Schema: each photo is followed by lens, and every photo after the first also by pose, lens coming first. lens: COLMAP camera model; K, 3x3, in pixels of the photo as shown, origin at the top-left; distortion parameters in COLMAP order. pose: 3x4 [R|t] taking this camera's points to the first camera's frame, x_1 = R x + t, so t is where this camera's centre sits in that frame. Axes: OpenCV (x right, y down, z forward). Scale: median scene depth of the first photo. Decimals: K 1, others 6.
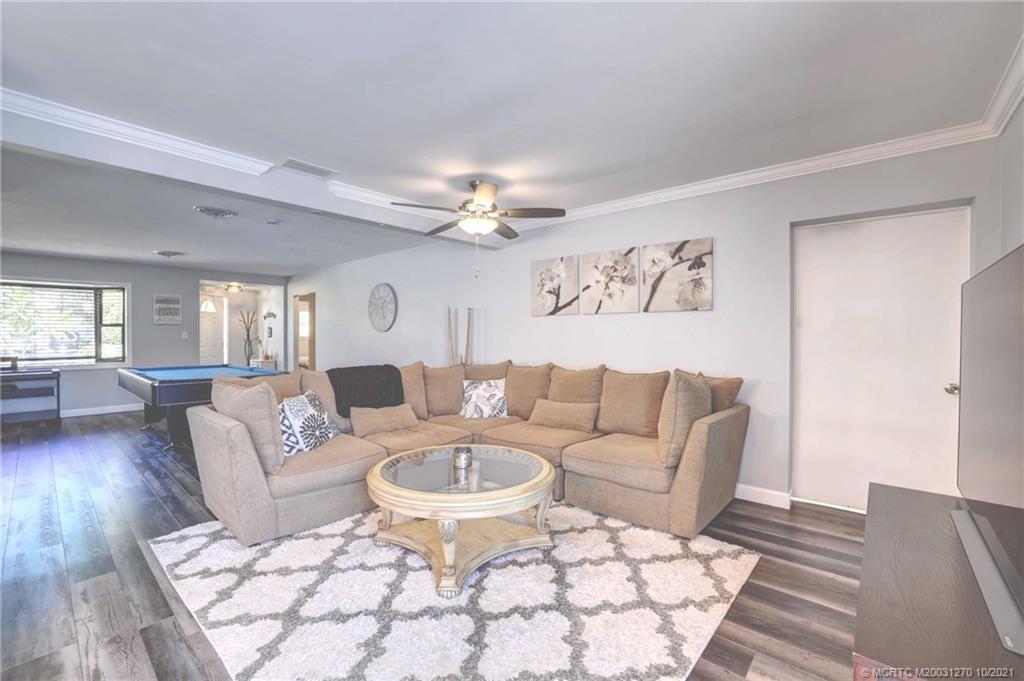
lens RADIAL K [[429.5, 0, 510.5], [0, 429.5, 335.9], [0, 0, 1]] dist [-0.003780, -0.000125]
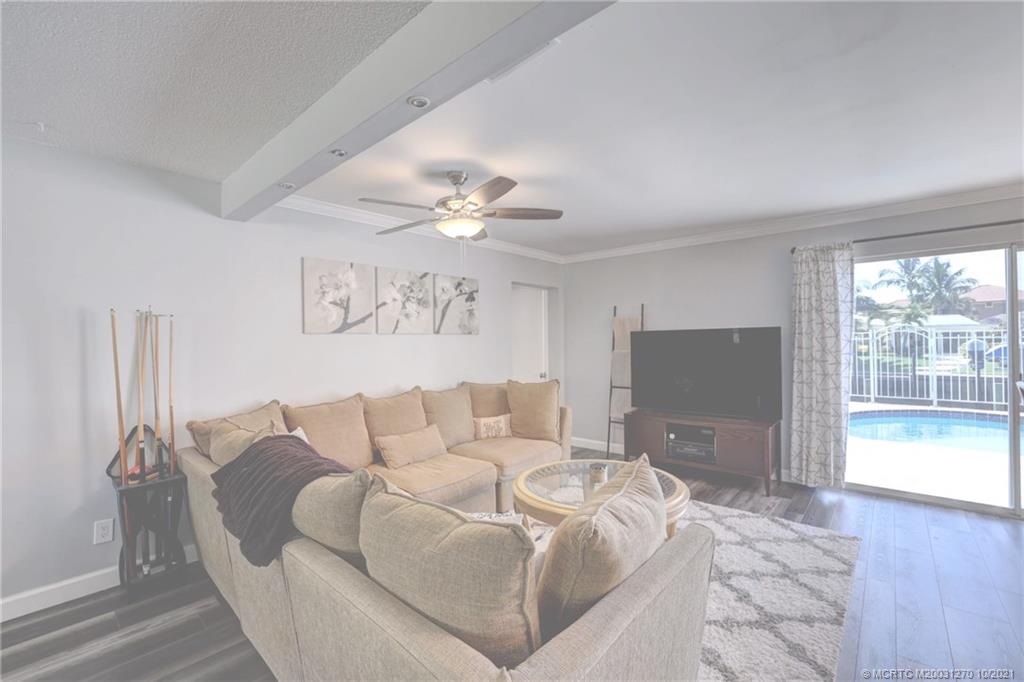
lens RADIAL K [[429.5, 0, 510.5], [0, 429.5, 341.5], [0, 0, 1]] dist [-0.003780, -0.000125]
pose [[0.031090, 0.000497, 0.999516, -0.748846], [0.022910, 0.999737, -0.001210, -0.028961], [-0.999254, 0.022937, 0.031071, 0.742733]]
